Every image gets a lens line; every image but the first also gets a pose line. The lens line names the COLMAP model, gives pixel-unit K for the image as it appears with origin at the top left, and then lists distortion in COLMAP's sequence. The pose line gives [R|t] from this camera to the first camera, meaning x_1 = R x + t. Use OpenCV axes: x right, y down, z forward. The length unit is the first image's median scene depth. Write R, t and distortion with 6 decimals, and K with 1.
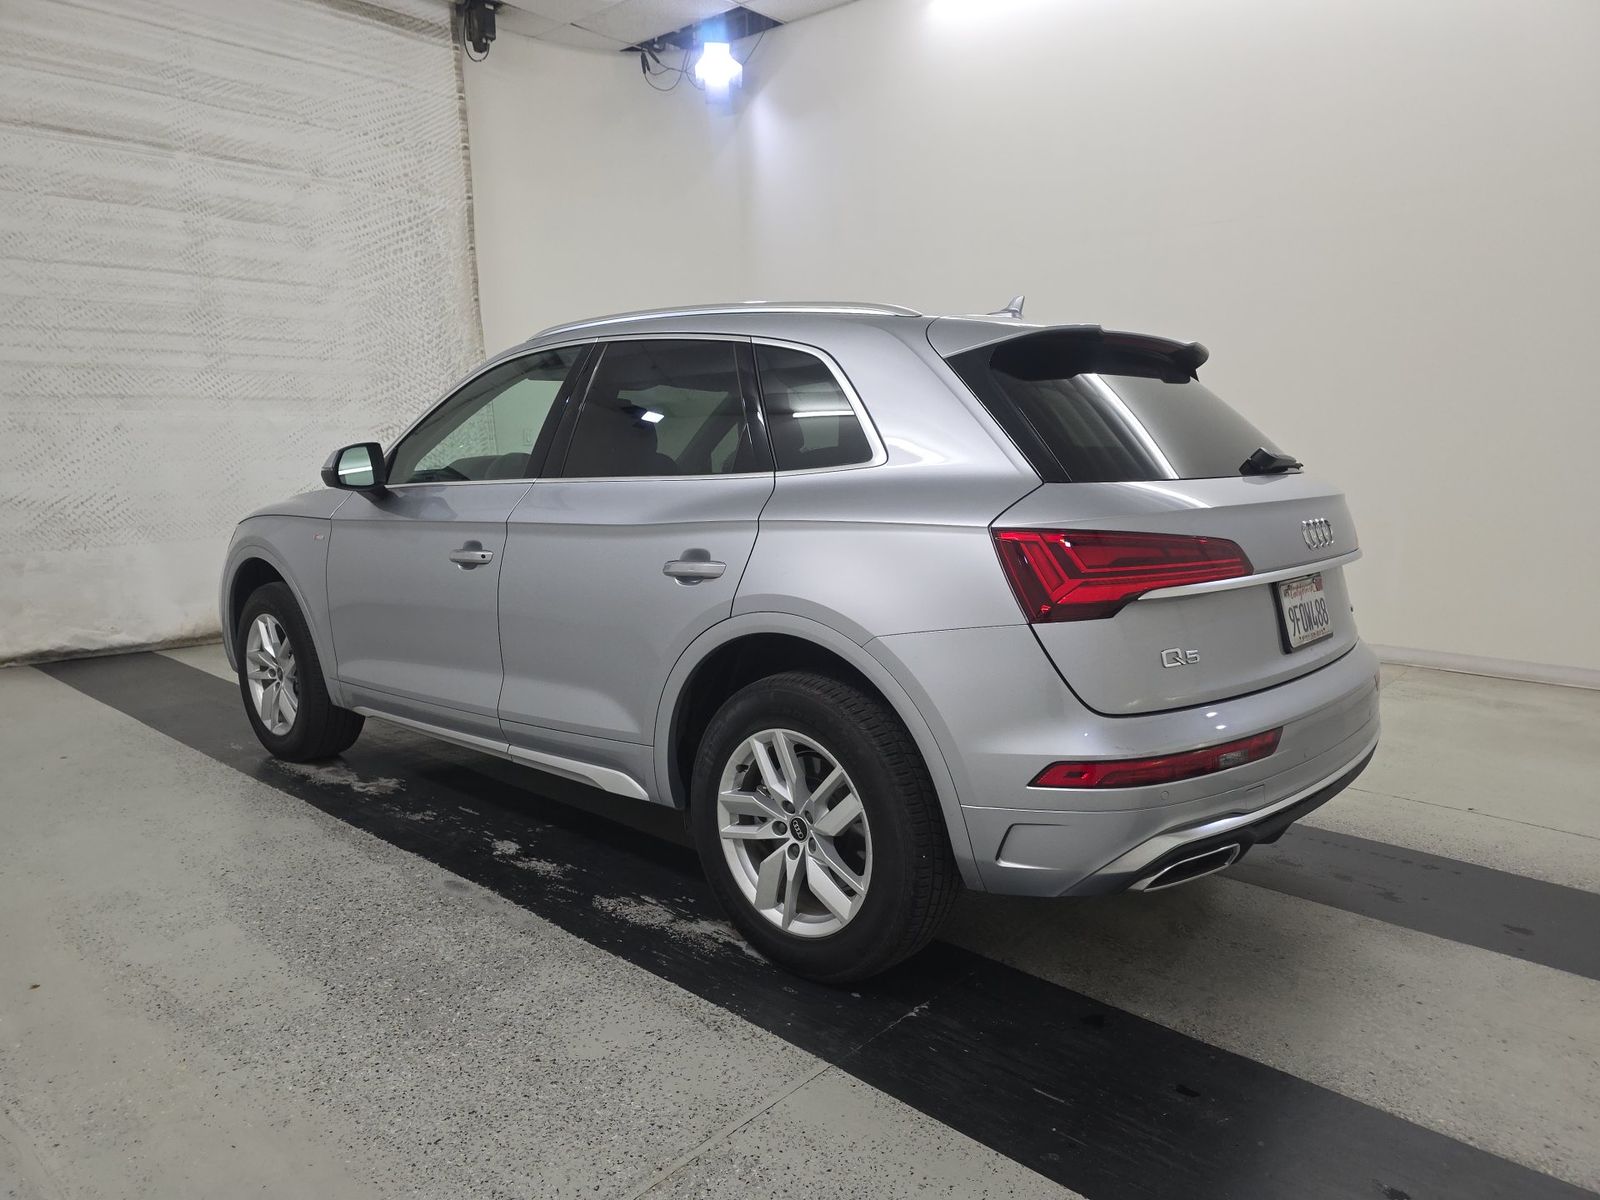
lens RADIAL K [[1076.1, 0, 818.0], [0, 1076.1, 587.7], [0, 0, 1]] dist [0.028653, -0.022949]
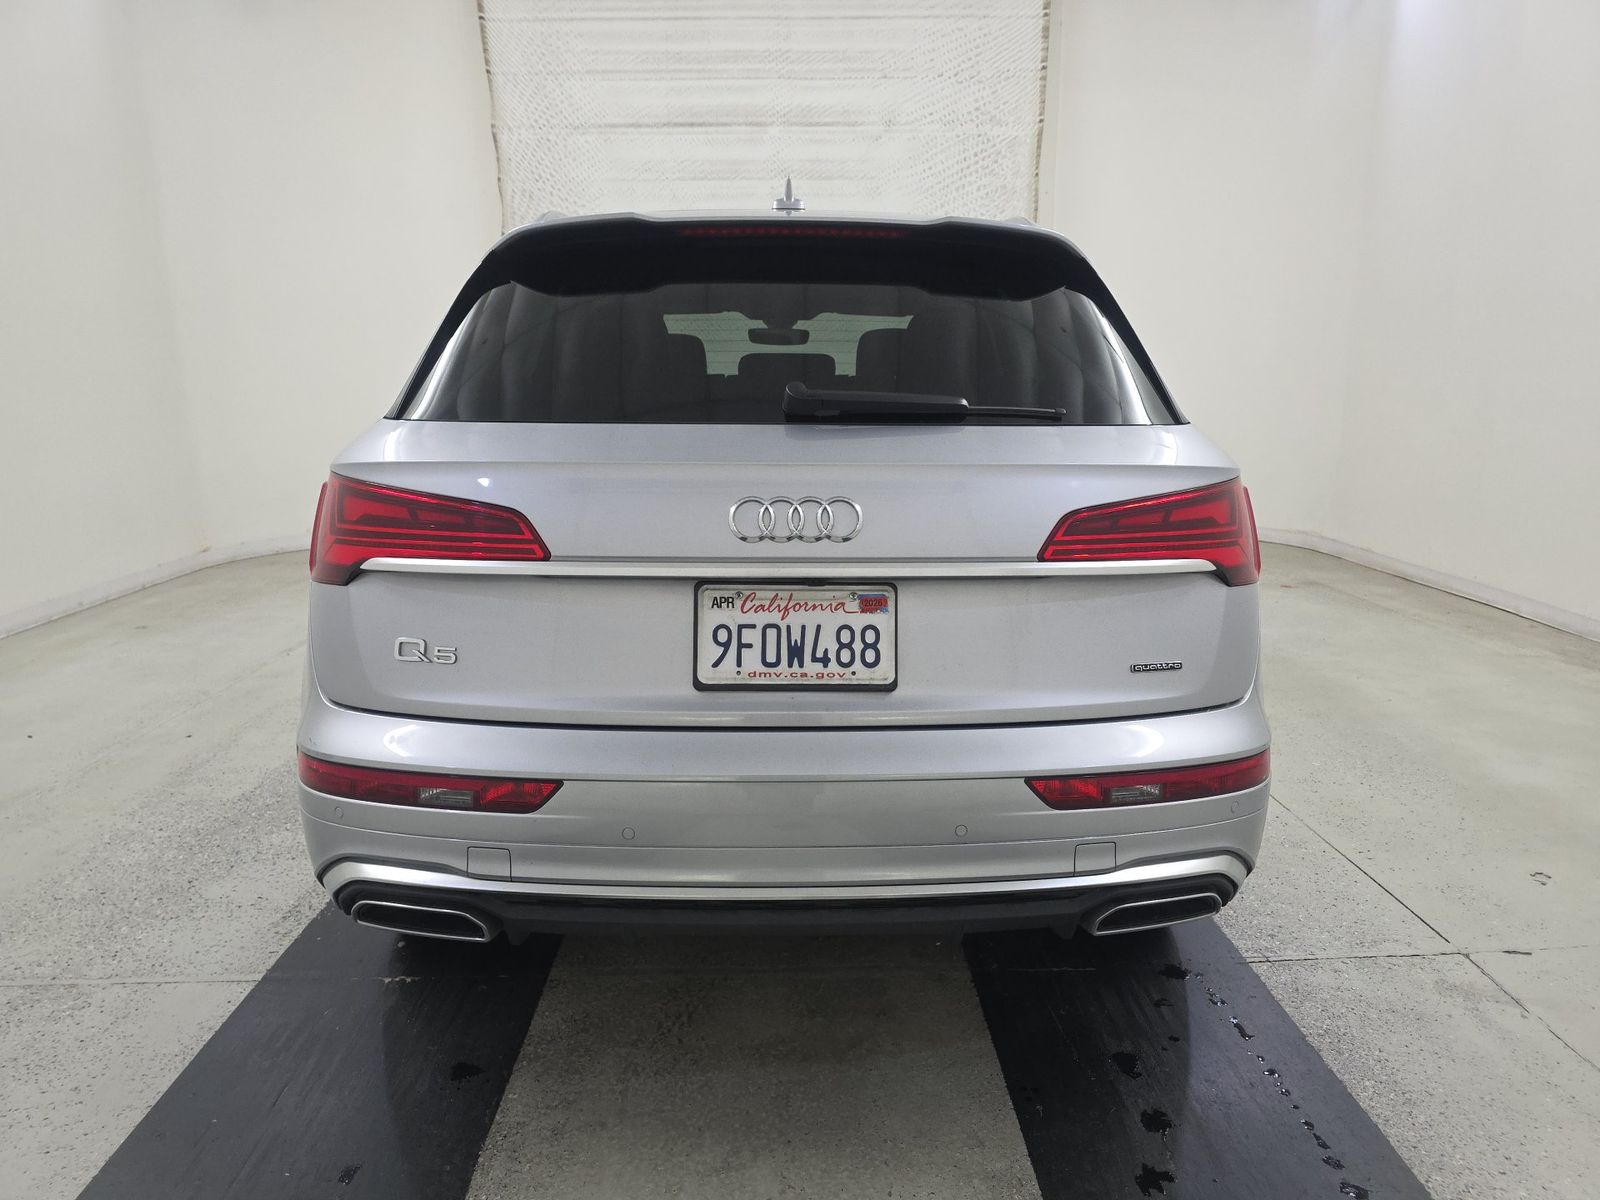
lens RADIAL K [[1080.7, 0, 816.3], [0, 1080.7, 599.9], [0, 0, 1]] dist [0.024116, -0.022528]
pose [[0.681442, 0.151228, -0.716077, 0.343235], [-0.100016, 0.988482, 0.113579, -0.031260], [0.725006, -0.005778, 0.688718, 0.210357]]
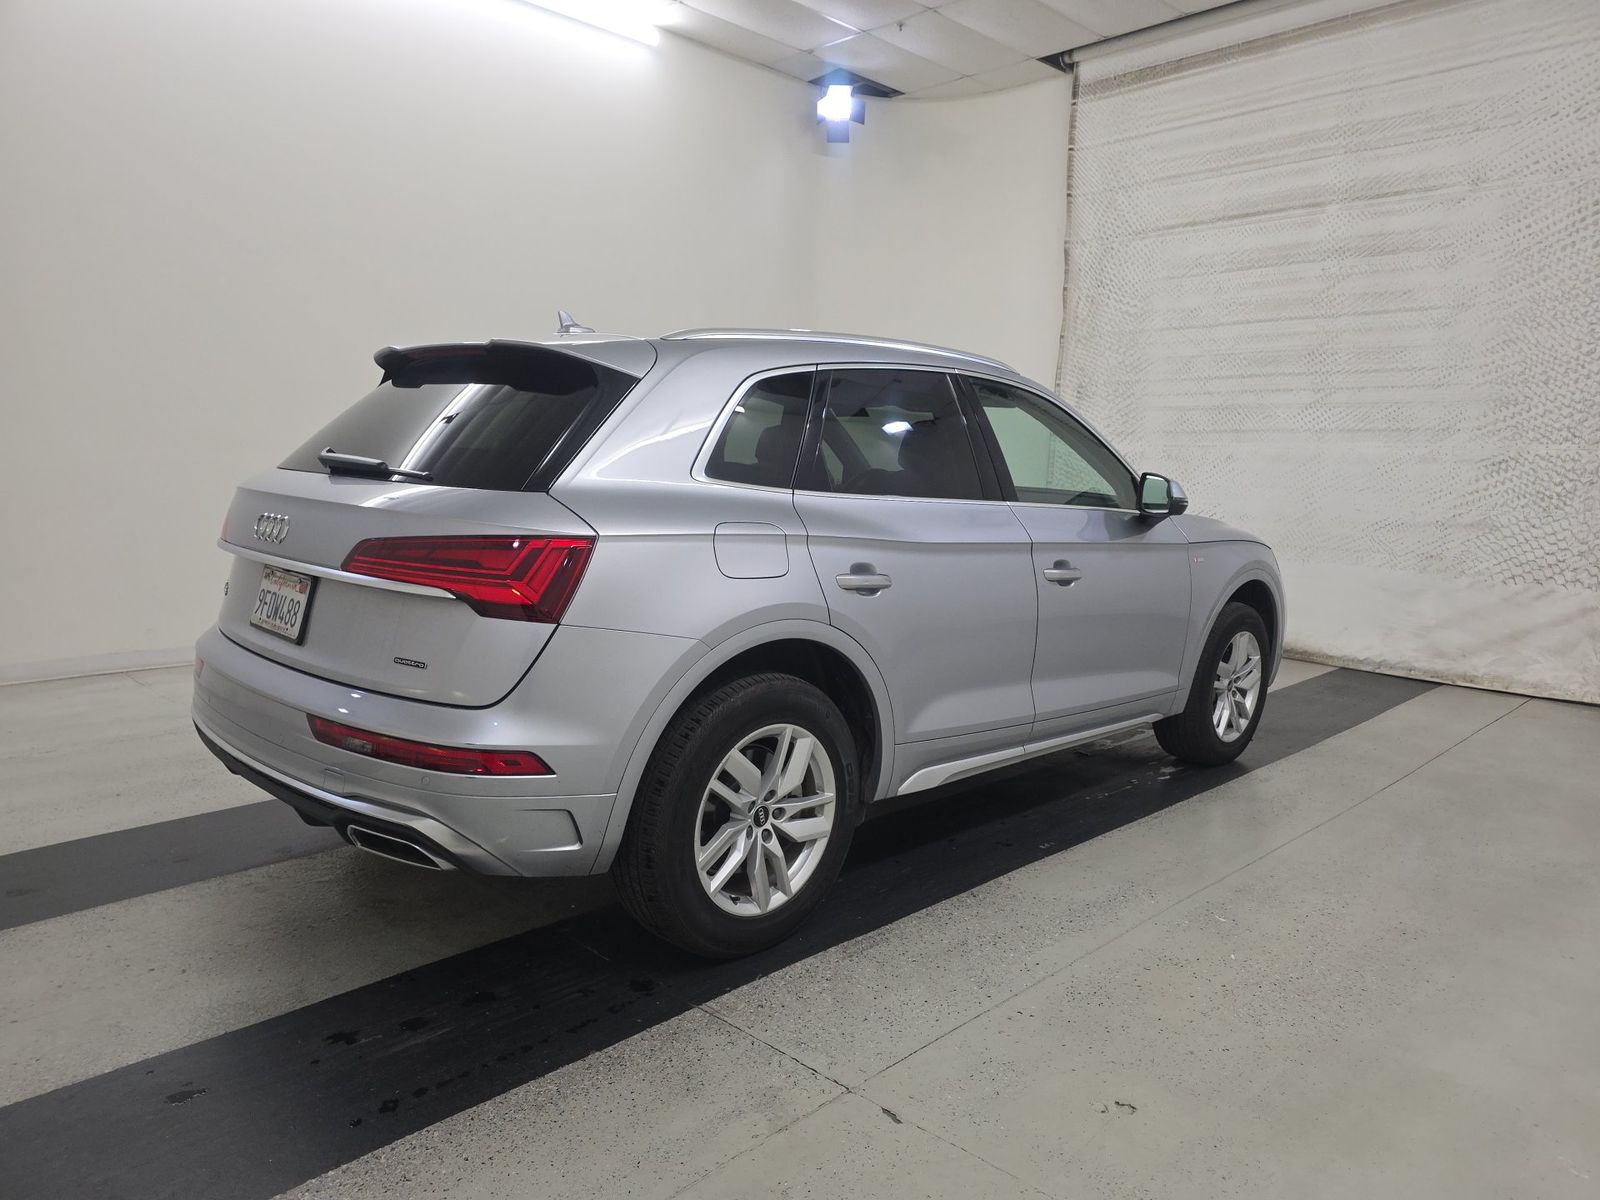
lens RADIAL K [[1080.7, 0, 816.3], [0, 1080.7, 599.9], [0, 0, 1]] dist [0.024116, -0.022528]
pose [[-0.056281, 0.134666, -0.989291, 0.539265], [-0.162854, 0.976354, 0.142170, -0.081781], [0.985044, 0.169112, -0.033019, 0.562328]]
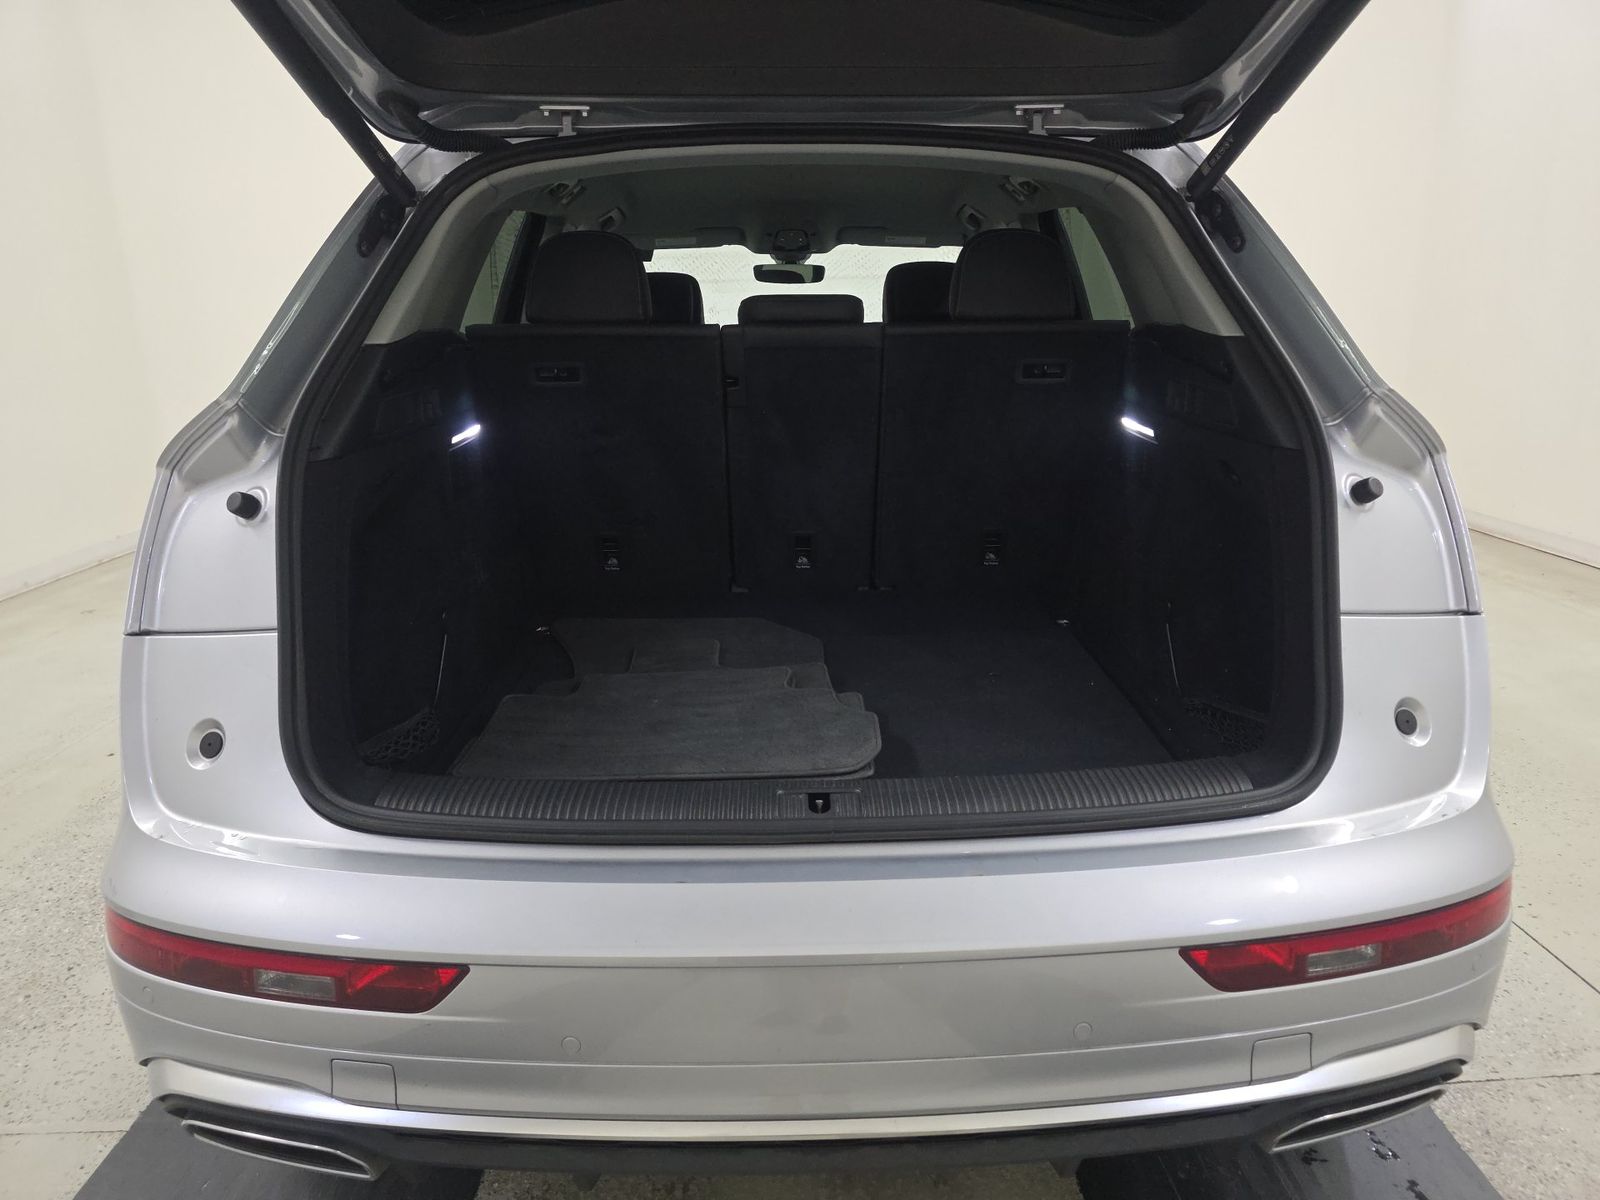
lens RADIAL K [[1076.1, 0, 818.0], [0, 1076.1, 587.7], [0, 0, 1]] dist [0.028653, -0.022949]
pose [[0.675661, 0.172974, -0.716633, 0.279867], [-0.084981, 0.983879, 0.157356, -0.040441], [0.732298, -0.045419, 0.679468, 0.264114]]
